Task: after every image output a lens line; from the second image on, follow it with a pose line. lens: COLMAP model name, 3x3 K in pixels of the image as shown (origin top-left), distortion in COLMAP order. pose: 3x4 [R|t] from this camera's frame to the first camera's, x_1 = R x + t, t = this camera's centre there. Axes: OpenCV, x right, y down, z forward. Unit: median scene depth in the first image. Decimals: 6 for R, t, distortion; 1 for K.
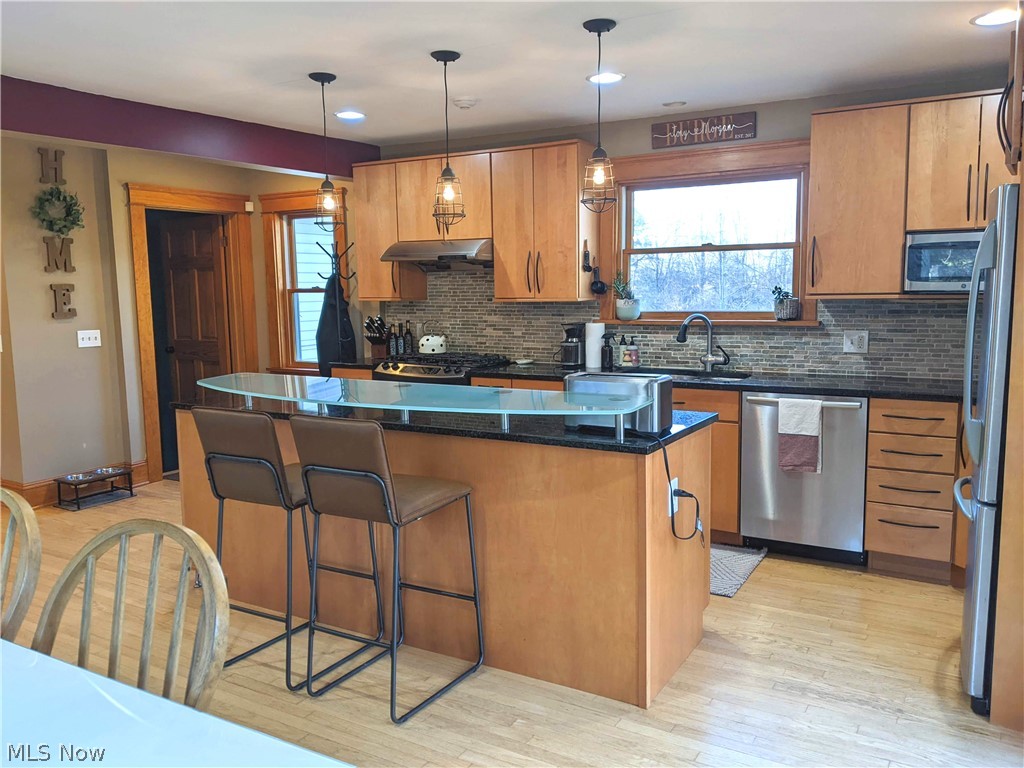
lens RADIAL K [[812.1, 0, 512.9], [0, 812.1, 387.1], [0, 0, 1]] dist [-0.007947, -0.006405]
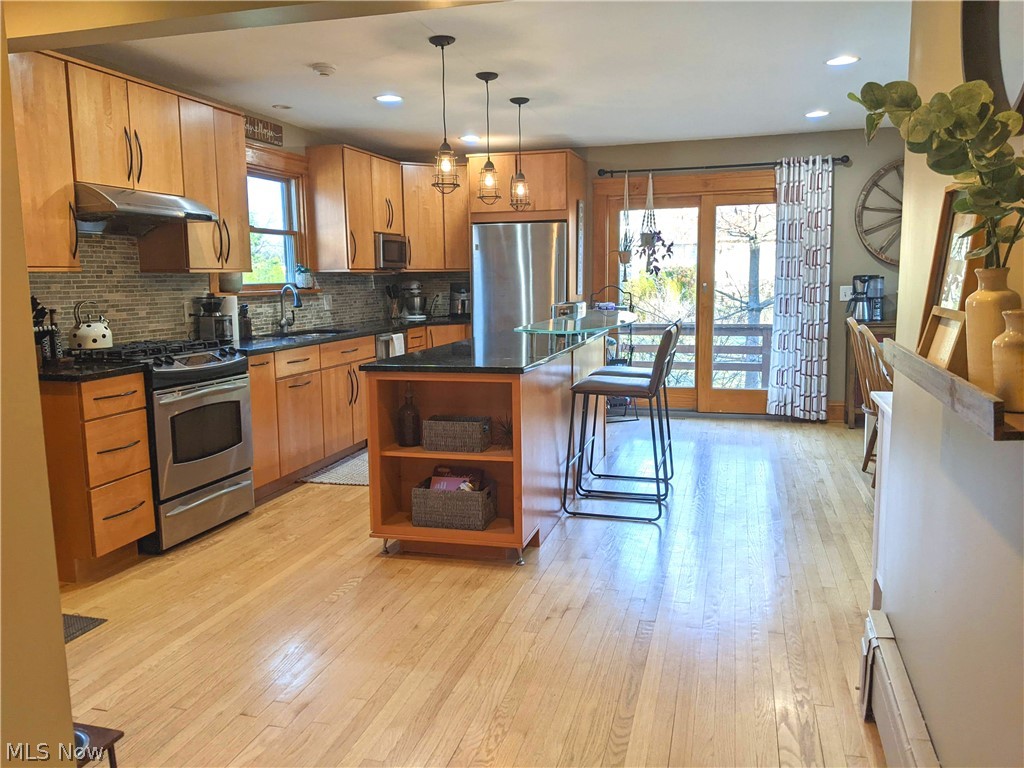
lens RADIAL K [[812.1, 0, 512.5], [0, 812.1, 382.7], [0, 0, 1]] dist [-0.007947, -0.006405]
pose [[-0.258769, -0.116742, 0.958859, -1.031830], [0.118134, 0.981393, 0.151366, -0.090171], [-0.958688, 0.152442, -0.240163, 0.983674]]
